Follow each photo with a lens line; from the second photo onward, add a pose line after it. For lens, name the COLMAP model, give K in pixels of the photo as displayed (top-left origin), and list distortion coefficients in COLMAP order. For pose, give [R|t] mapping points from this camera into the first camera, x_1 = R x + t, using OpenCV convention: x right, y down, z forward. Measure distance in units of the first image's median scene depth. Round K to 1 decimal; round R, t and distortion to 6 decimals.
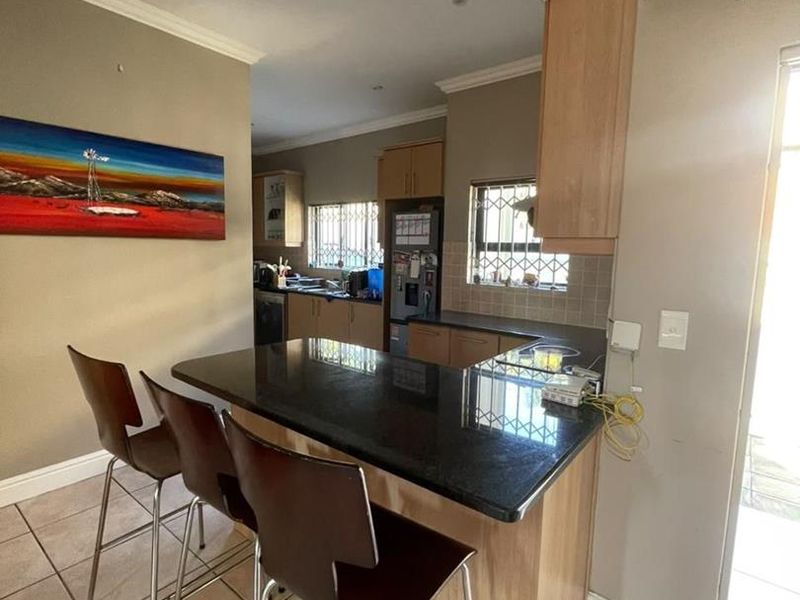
lens RADIAL K [[436.5, 0, 400.0], [0, 436.5, 300.0], [0, 0, 1]] dist [0.000805, 0.001281]
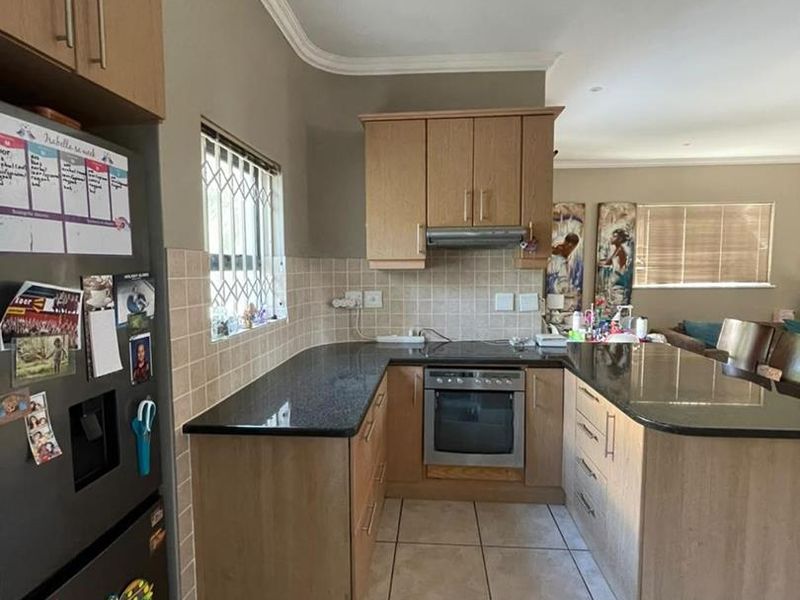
lens RADIAL K [[436.5, 0, 400.0], [0, 436.5, 300.0], [0, 0, 1]] dist [0.000805, 0.001281]
pose [[-0.564772, -0.078873, 0.821469, -0.309529], [0.093452, 0.982907, 0.158623, -0.128052], [-0.819939, 0.166354, -0.547747, 1.025662]]
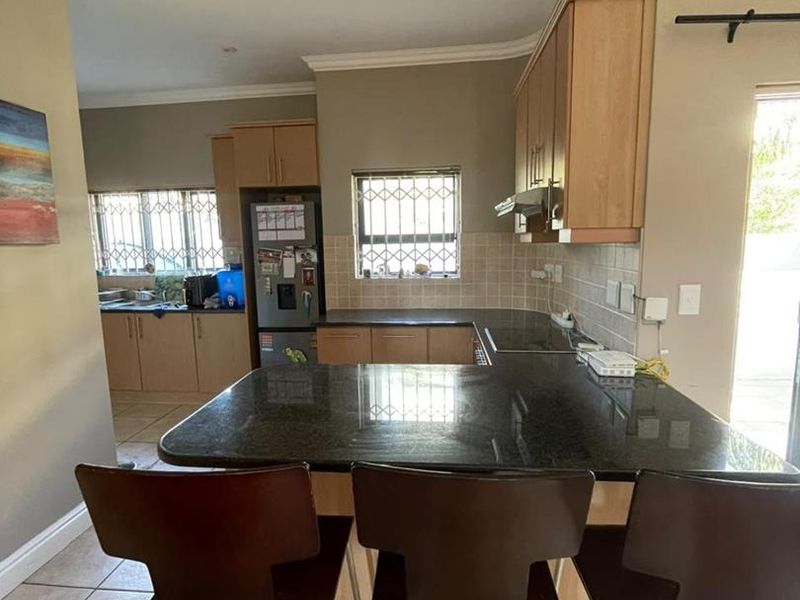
lens RADIAL K [[436.5, 0, 400.0], [0, 436.5, 300.0], [0, 0, 1]] dist [0.000805, 0.001281]
pose [[0.835824, -0.111150, 0.537628, -0.268076], [0.100858, 0.993711, 0.048642, -0.027124], [-0.539654, 0.013568, 0.841778, 0.141681]]
